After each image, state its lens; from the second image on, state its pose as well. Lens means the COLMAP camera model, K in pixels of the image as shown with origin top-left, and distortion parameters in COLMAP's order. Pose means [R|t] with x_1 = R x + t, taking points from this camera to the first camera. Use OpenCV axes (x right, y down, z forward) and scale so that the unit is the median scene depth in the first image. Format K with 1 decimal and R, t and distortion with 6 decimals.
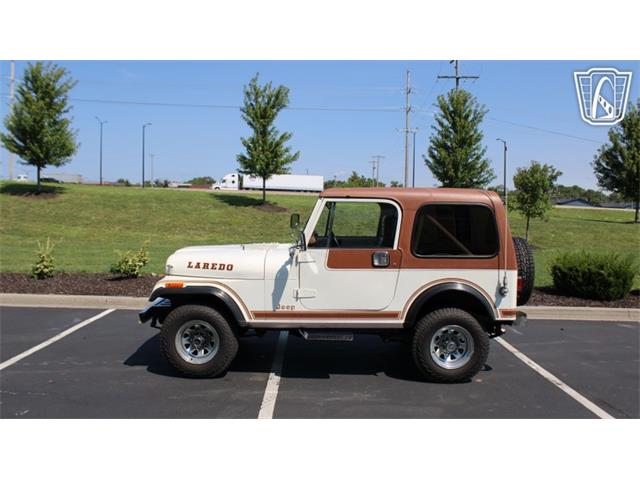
lens RADIAL K [[530.5, 0, 307.3], [0, 530.5, 261.8], [0, 0, 1]] dist [-0.163847, 0.130289]
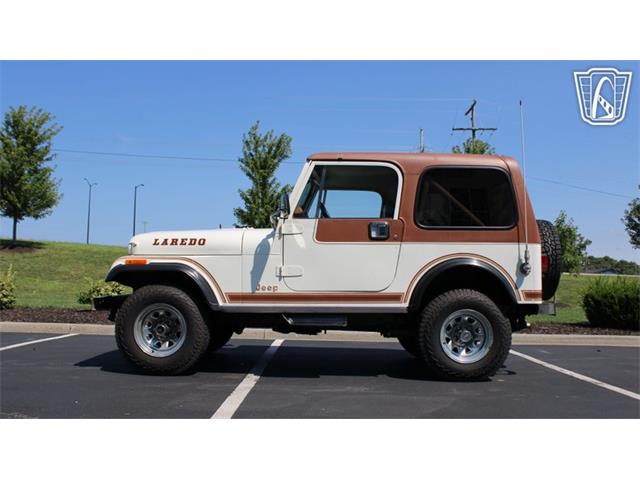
lens RADIAL K [[582.4, 0, 317.9], [0, 582.4, 269.3], [0, 0, 1]] dist [-0.154635, 0.147080]
pose [[0.999972, 0.002955, 0.006869, 0.029128], [-0.002083, 0.992328, -0.123619, 0.145377], [-0.007181, 0.123601, 0.992306, 0.068689]]
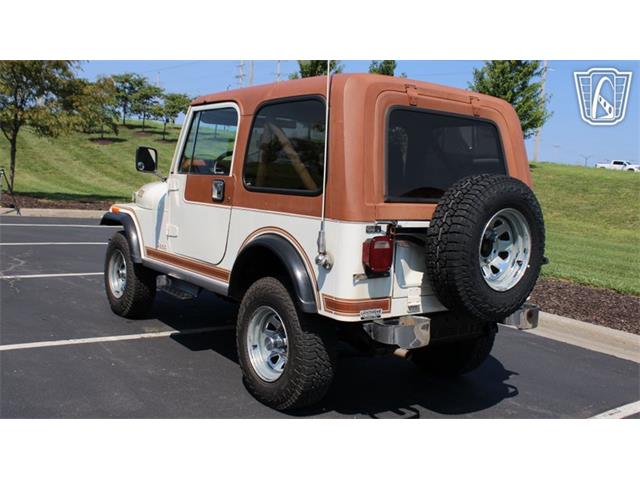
lens RADIAL K [[633.5, 0, 316.0], [0, 633.5, 273.0], [0, 0, 1]] dist [-0.136695, 0.130930]
pose [[0.622269, 0.144313, -0.769386, 0.724641], [-0.136233, 0.987826, 0.075102, 0.019029], [0.770858, 0.058082, 0.634353, 0.493507]]
